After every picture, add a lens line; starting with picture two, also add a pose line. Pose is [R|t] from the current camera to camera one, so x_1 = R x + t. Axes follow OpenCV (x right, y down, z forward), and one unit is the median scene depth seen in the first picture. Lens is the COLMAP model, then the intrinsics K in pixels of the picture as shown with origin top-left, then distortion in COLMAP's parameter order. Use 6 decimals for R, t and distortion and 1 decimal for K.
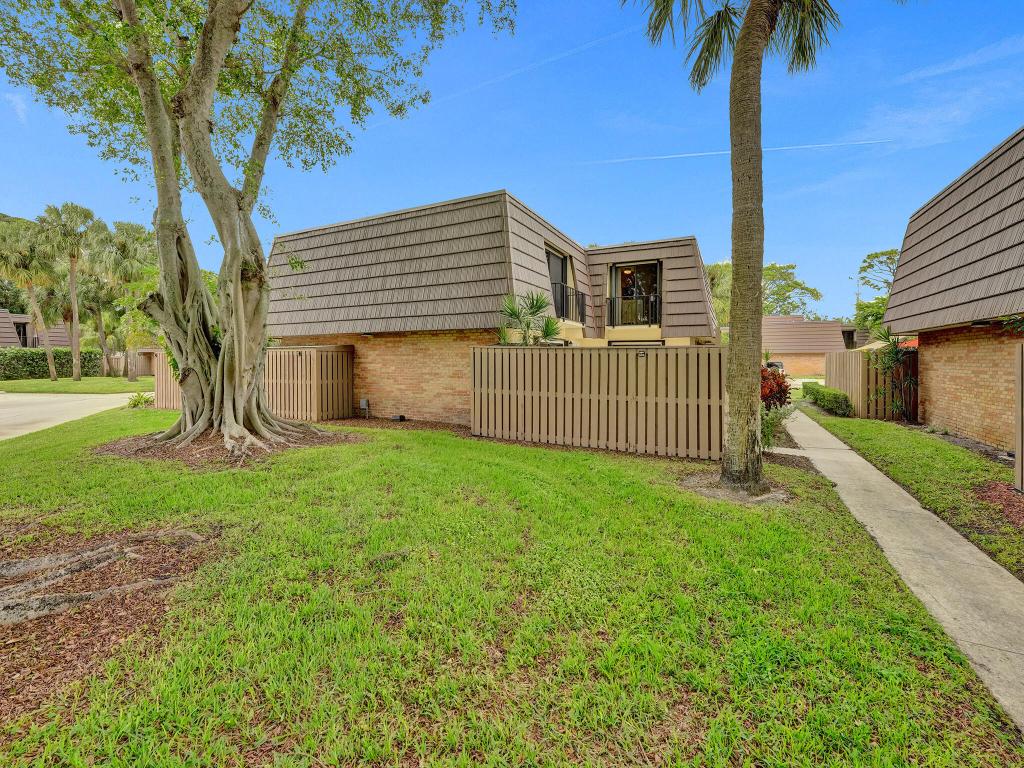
lens RADIAL K [[424.3, 0, 511.5], [0, 424.3, 369.7], [0, 0, 1]] dist [-0.004003, -0.000090]
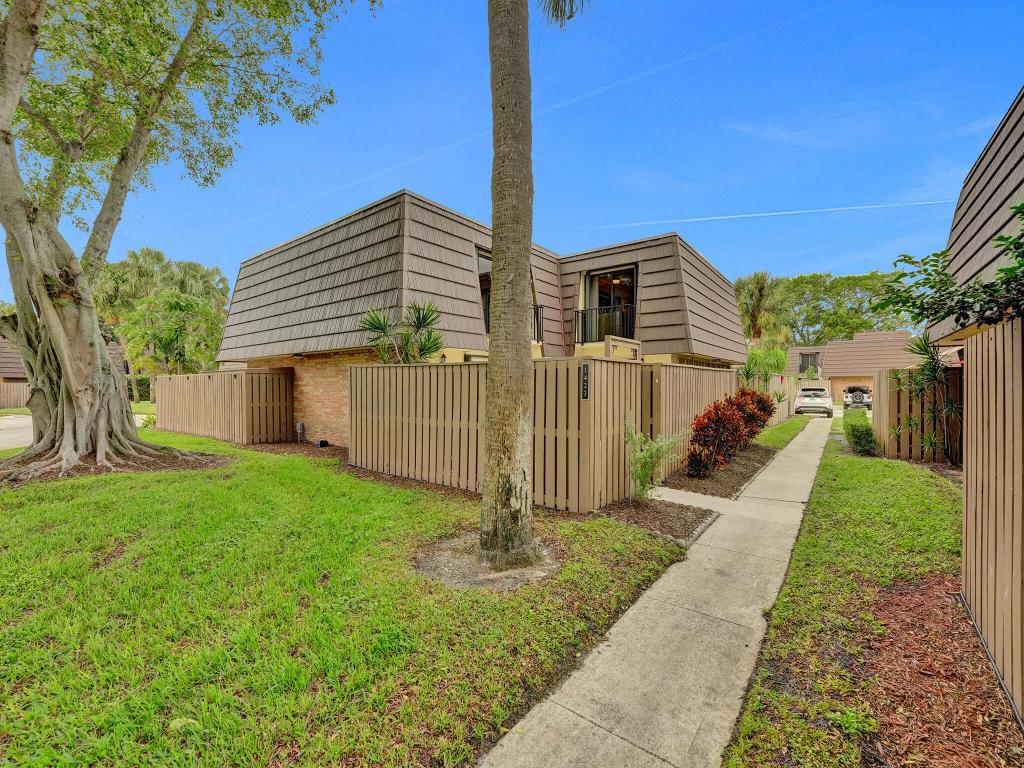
lens RADIAL K [[424.4, 0, 507.5], [0, 424.4, 396.2], [0, 0, 1]] dist [-0.002830, -0.000302]
pose [[0.982412, 0.001853, -0.186717, 0.293735], [-0.001444, 0.999996, 0.002327, 0.005653], [0.186720, -0.002016, 0.982411, 0.135033]]
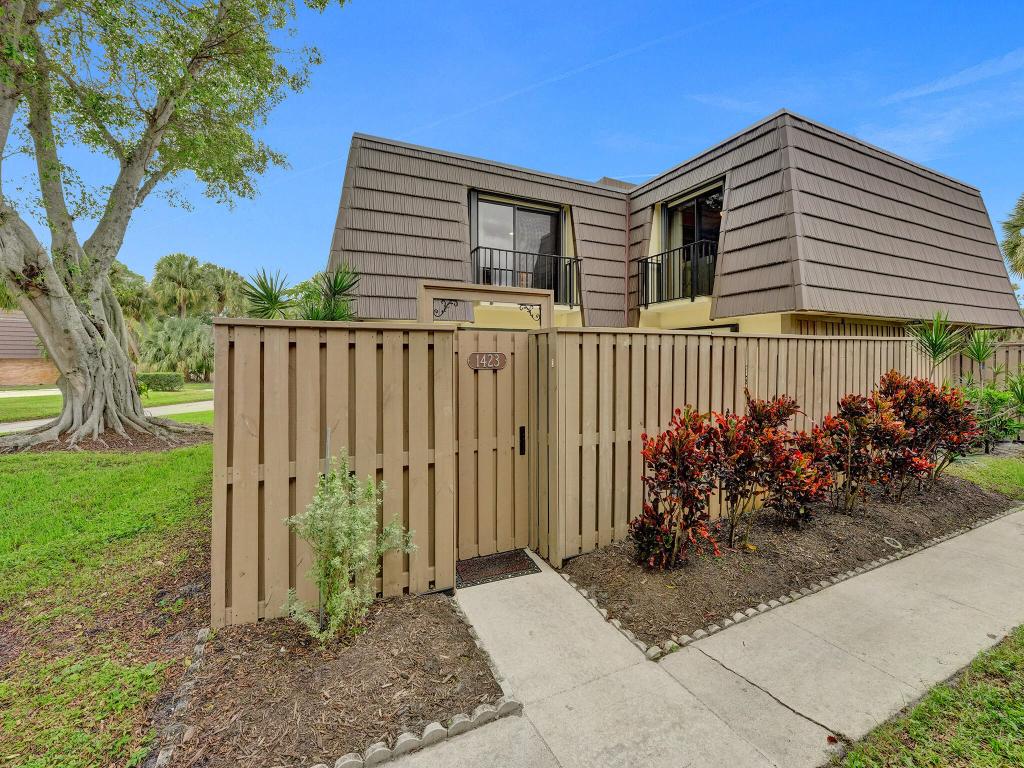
lens RADIAL K [[424.3, 0, 511.5], [0, 424.3, 369.7], [0, 0, 1]] dist [-0.004003, -0.000090]
pose [[0.799051, 0.005242, -0.601240, 0.527215], [-0.009537, 0.999947, -0.003957, -0.007774], [0.601188, 0.008896, 0.799058, 0.466427]]
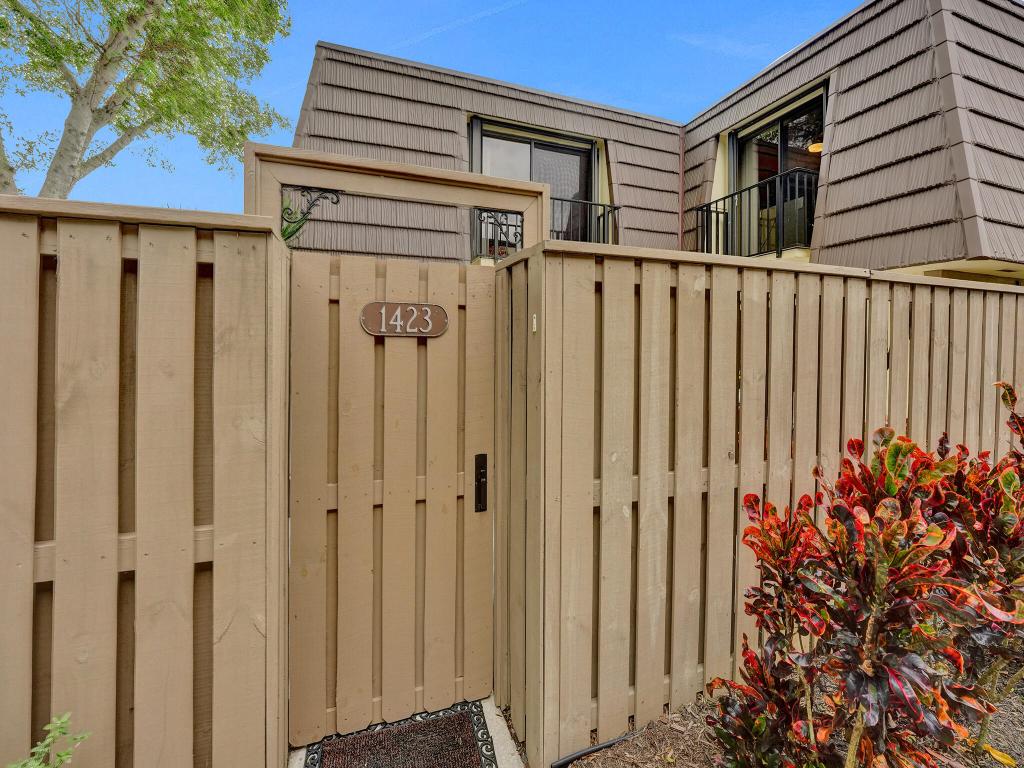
lens RADIAL K [[443.1, 0, 509.7], [0, 443.1, 350.9], [0, 0, 1]] dist [-0.003390, 0.000129]
pose [[0.742477, 0.003820, -0.669861, 0.464628], [-0.021081, 0.999622, -0.017666, -0.002657], [0.669540, 0.027238, 0.742276, 0.601427]]
